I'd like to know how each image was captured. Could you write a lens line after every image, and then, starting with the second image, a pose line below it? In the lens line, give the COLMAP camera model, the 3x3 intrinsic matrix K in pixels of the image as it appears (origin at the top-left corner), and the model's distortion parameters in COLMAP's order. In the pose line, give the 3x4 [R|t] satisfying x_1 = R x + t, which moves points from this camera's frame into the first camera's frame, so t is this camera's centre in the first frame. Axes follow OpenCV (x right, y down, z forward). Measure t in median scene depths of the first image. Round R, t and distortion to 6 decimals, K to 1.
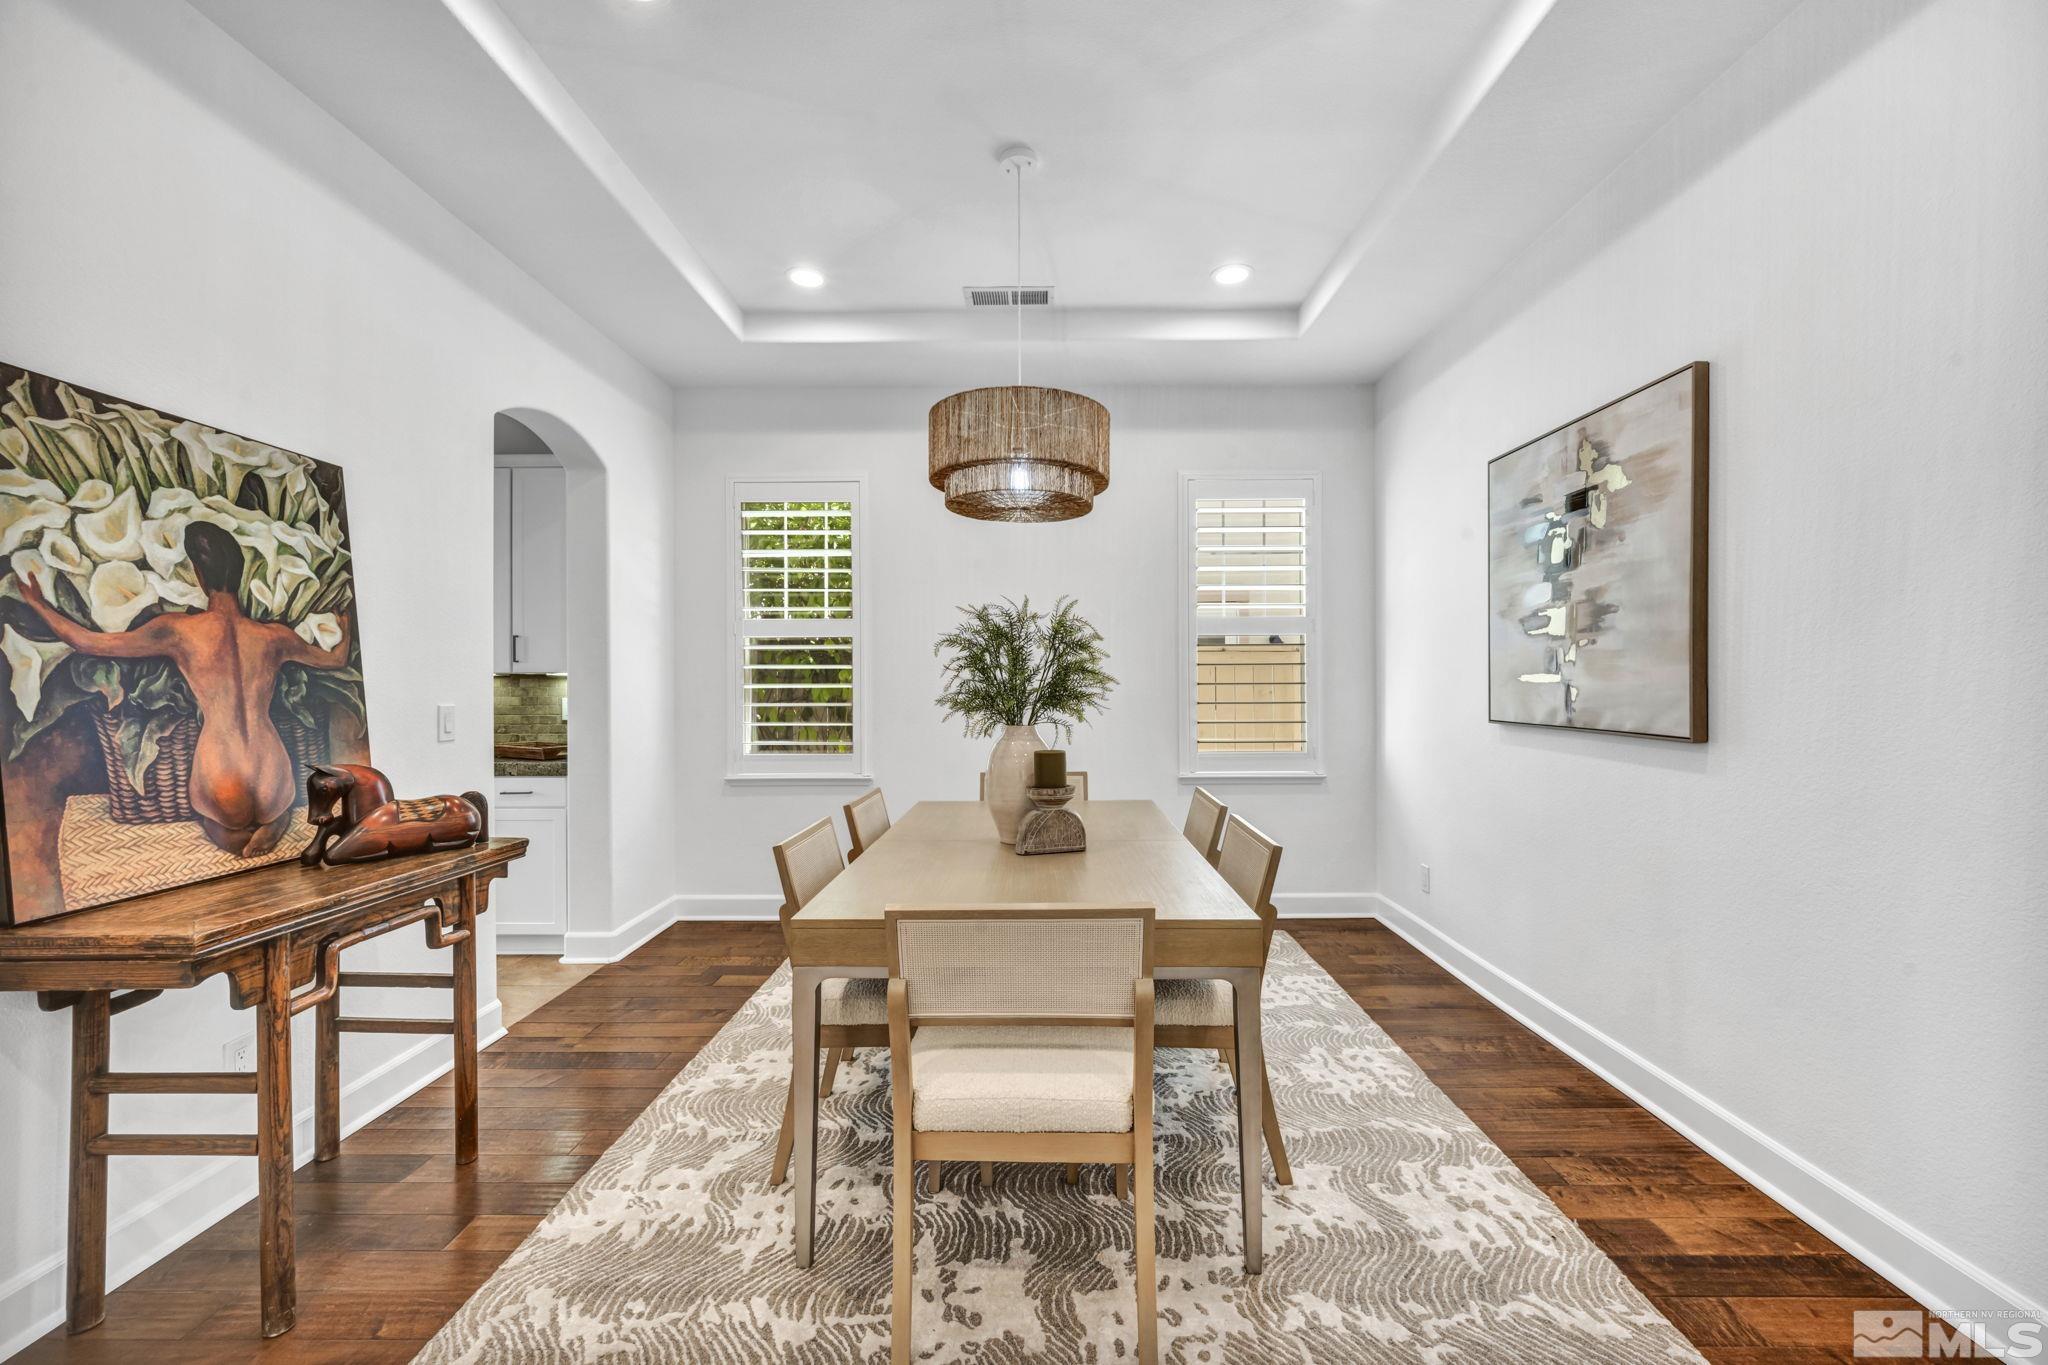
lens RADIAL K [[820.7, 0, 1034.0], [0, 820.7, 682.9], [0, 0, 1]] dist [0.001862, -0.000467]
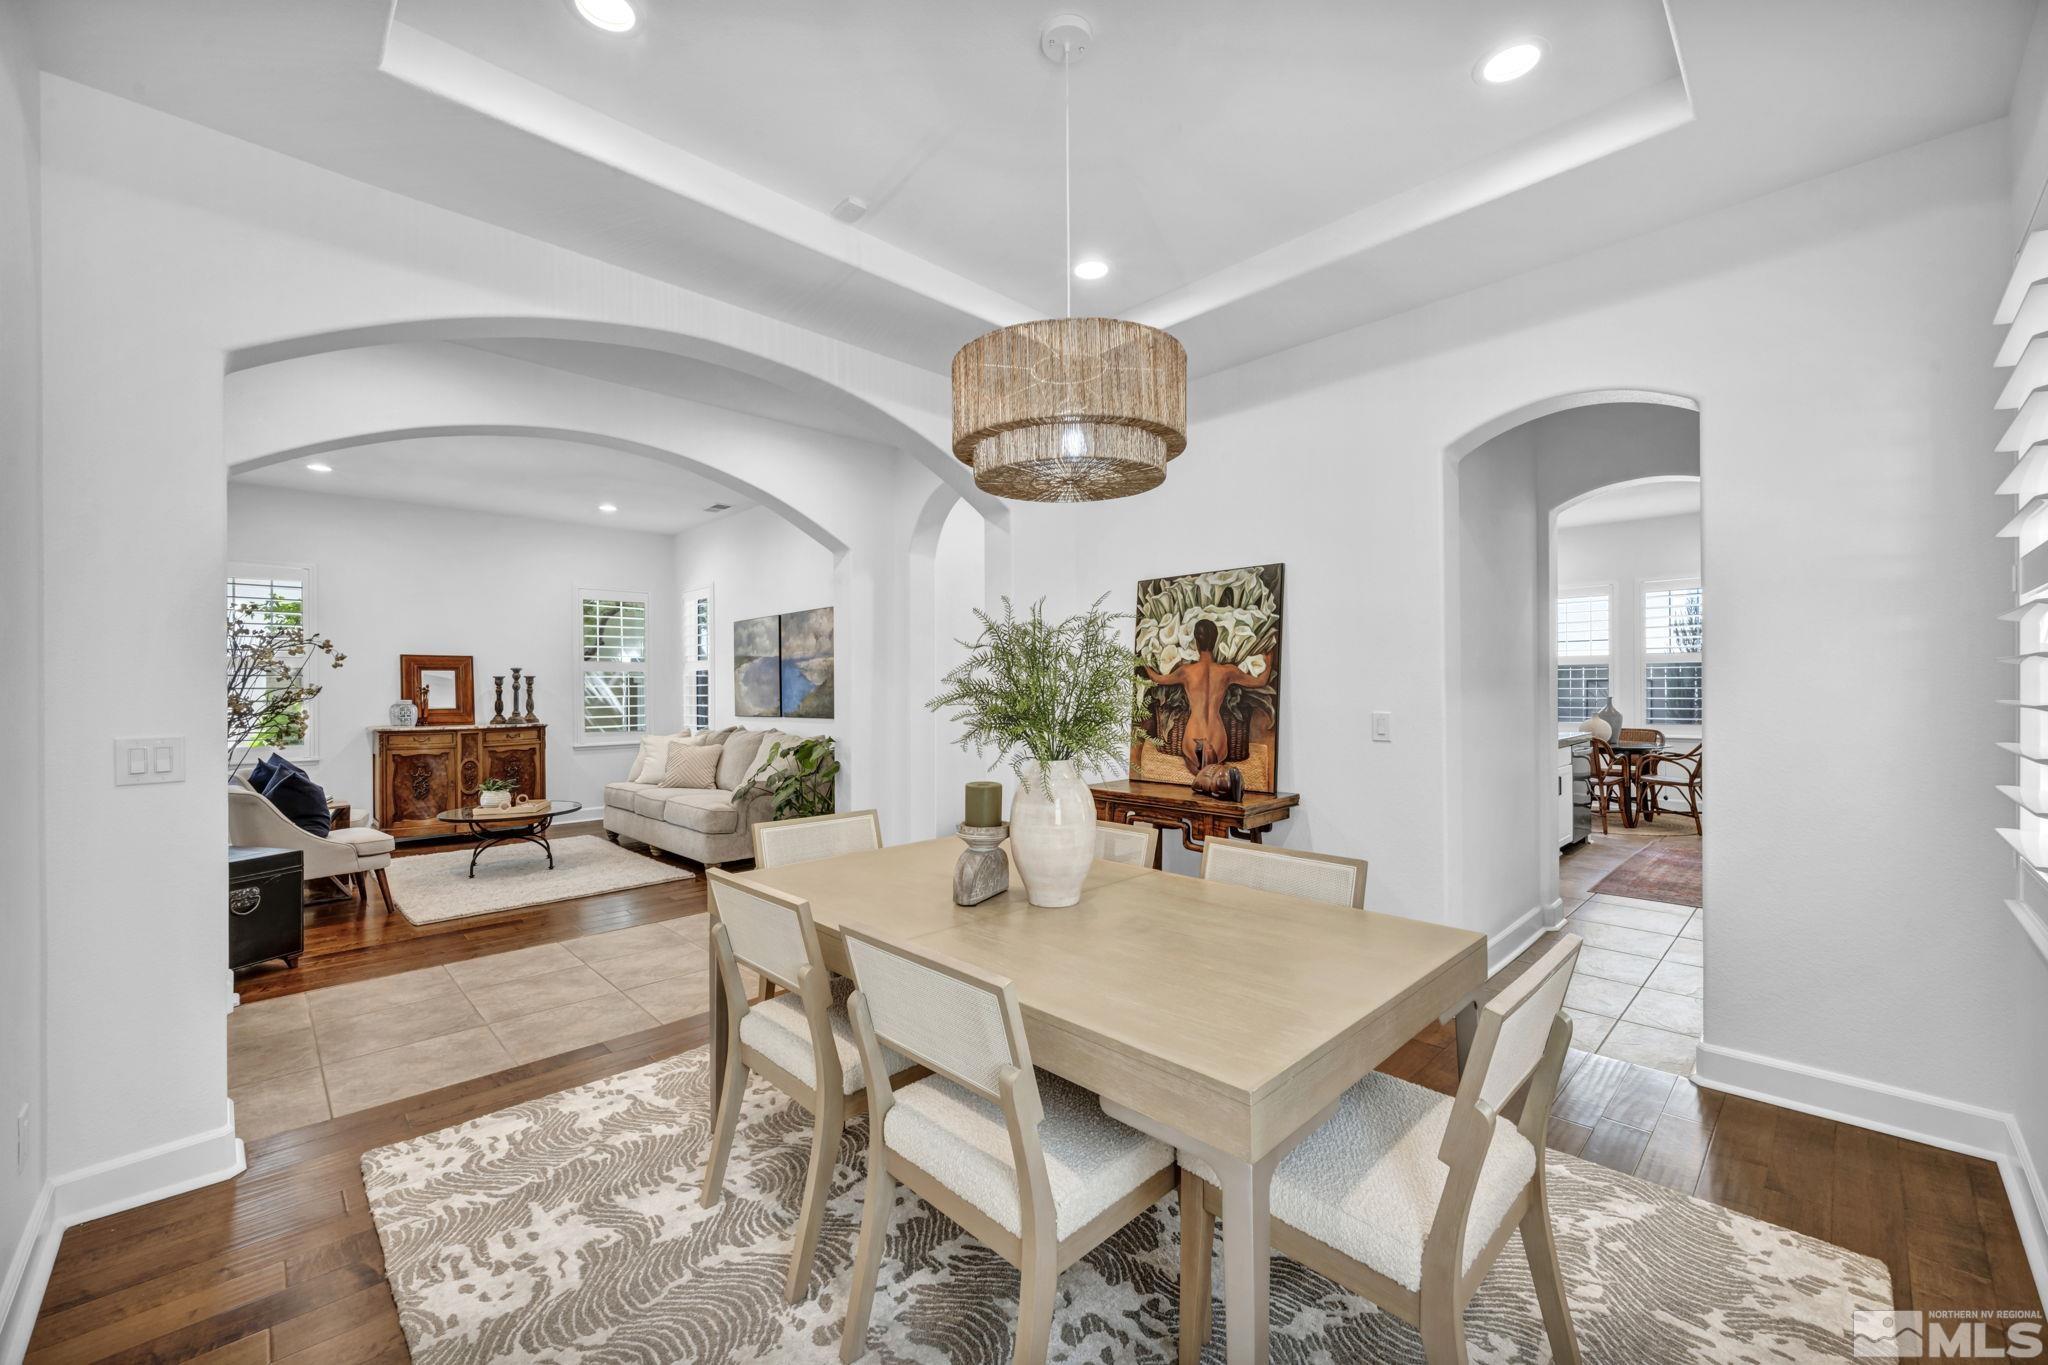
lens RADIAL K [[820.7, 0, 1032.3], [0, 820.7, 685.8], [0, 0, 1]] dist [0.001862, -0.000467]
pose [[-0.711638, 0.007608, -0.702505, 0.764614], [0.010801, 0.999942, -0.000112, -0.027573], [0.702463, -0.007667, -0.711679, 2.107320]]
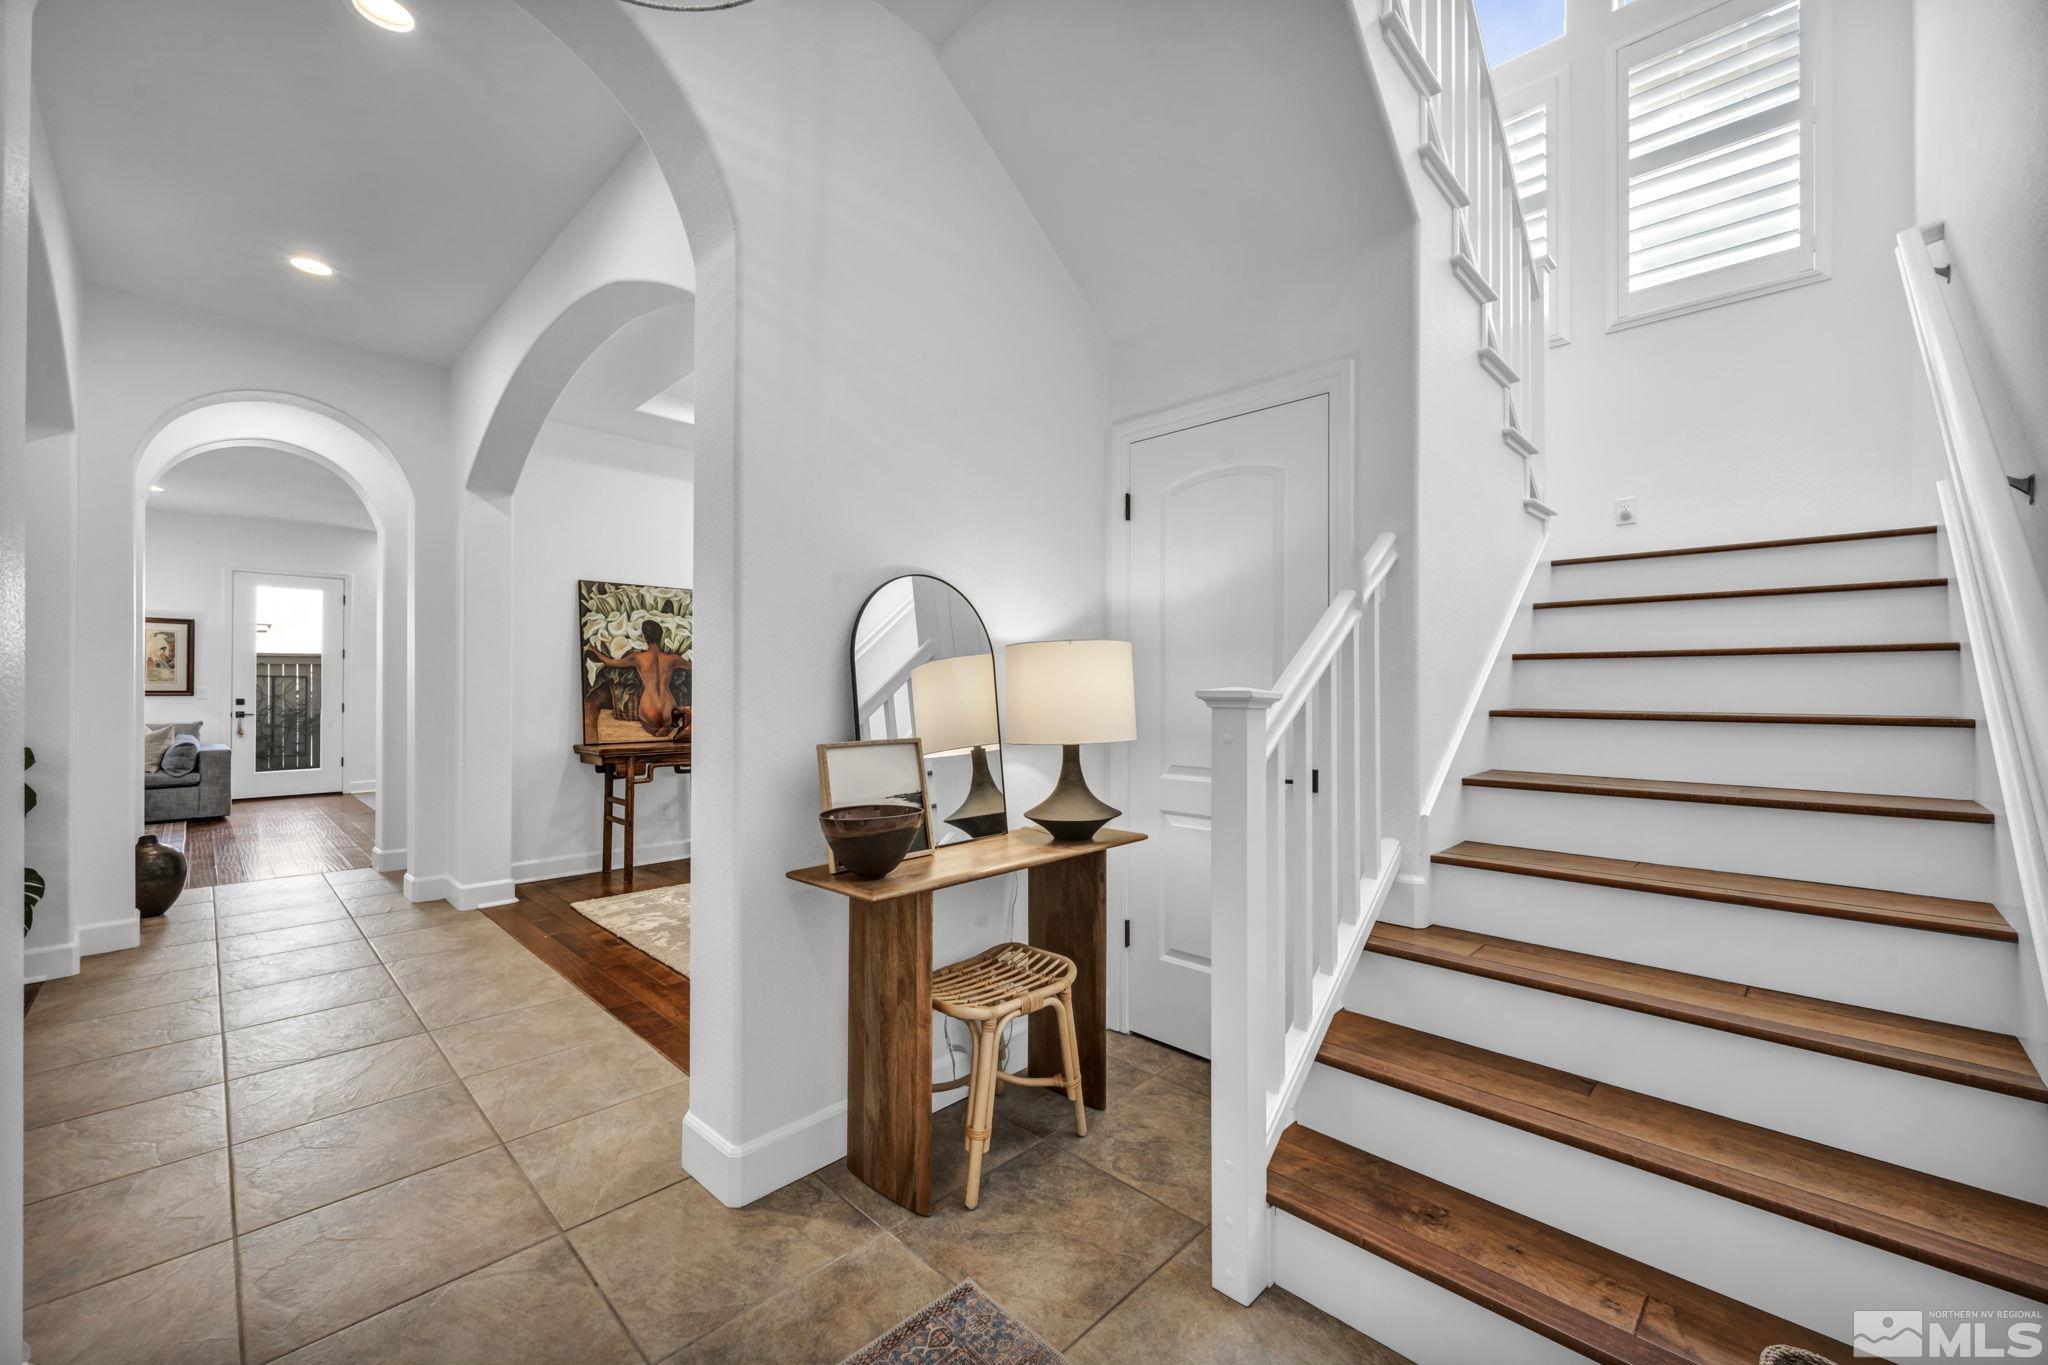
lens RADIAL K [[820.7, 0, 1033.1], [0, 820.7, 684.8], [0, 0, 1]] dist [0.001862, -0.000467]
pose [[0.716227, 0.000034, -0.697868, 1.902794], [-0.002511, 0.999994, -0.002529, 0.034892], [0.697863, 0.003564, 0.716222, -0.124313]]
